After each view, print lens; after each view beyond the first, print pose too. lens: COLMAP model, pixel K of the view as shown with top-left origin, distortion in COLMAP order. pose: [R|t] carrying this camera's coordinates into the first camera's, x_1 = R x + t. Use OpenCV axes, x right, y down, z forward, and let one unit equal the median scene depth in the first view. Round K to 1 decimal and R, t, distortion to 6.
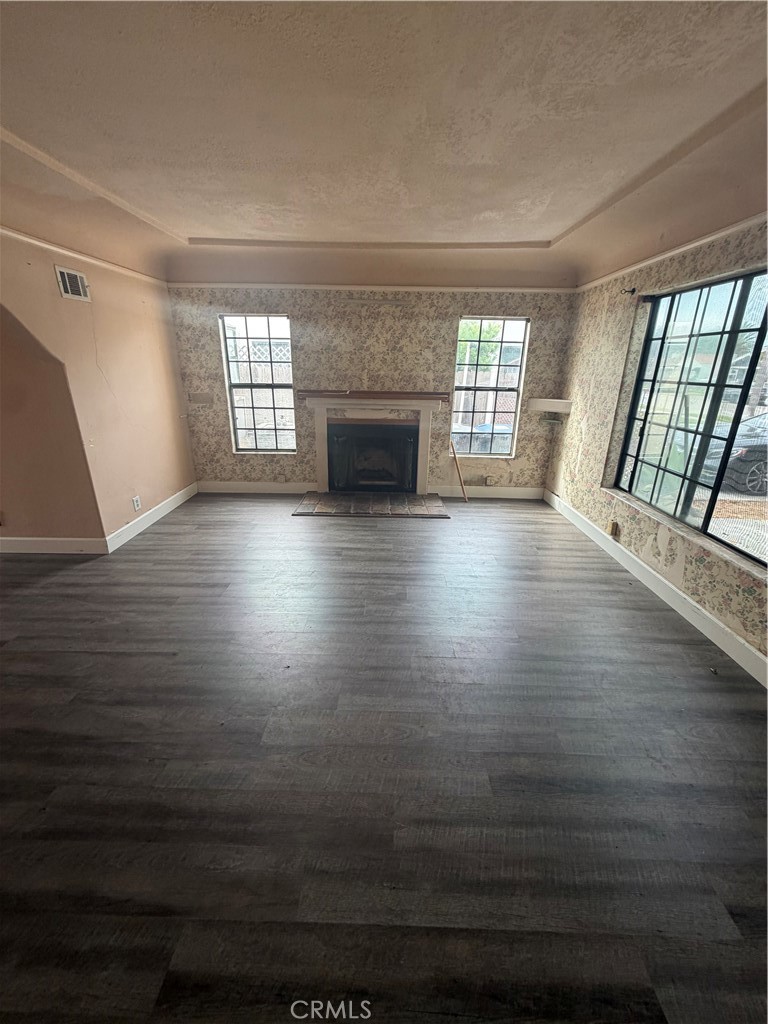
lens RADIAL K [[404.5, 0, 384.0], [0, 404.5, 512.0], [0, 0, 1]] dist [-0.000252, 0.000174]
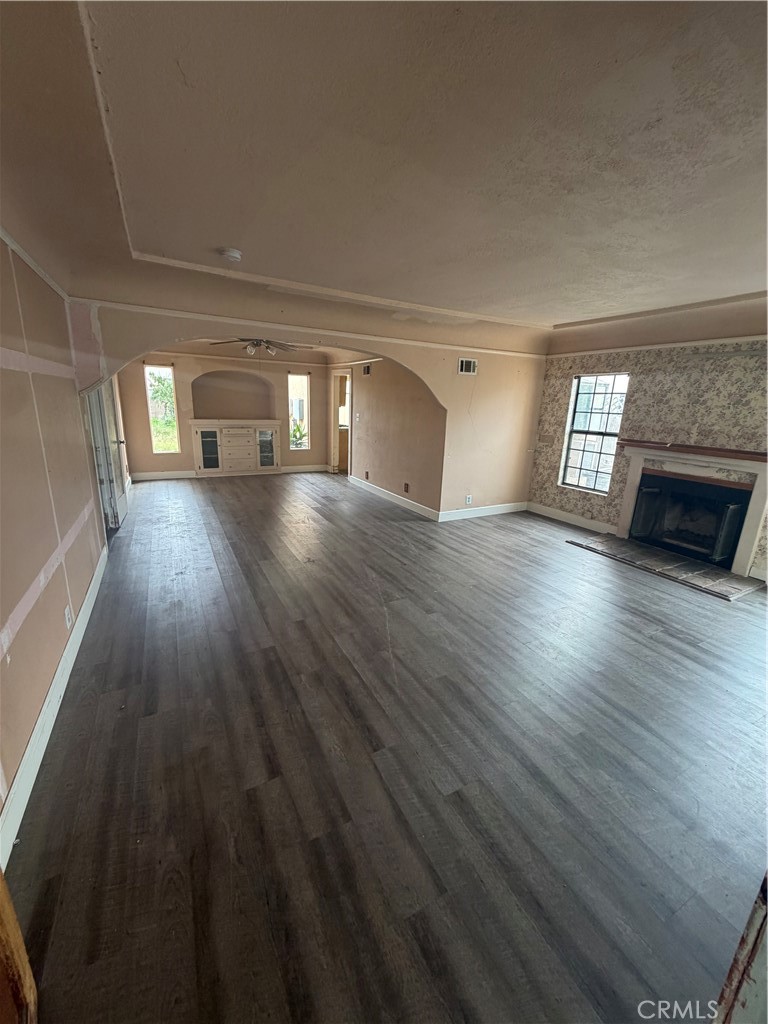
lens RADIAL K [[404.5, 0, 384.0], [0, 404.5, 512.0], [0, 0, 1]] dist [-0.000252, 0.000174]
pose [[0.487553, 0.232583, -0.841544, 0.443243], [-0.329418, 0.941631, 0.069394, 0.018369], [0.808564, 0.243387, 0.535712, -0.049262]]
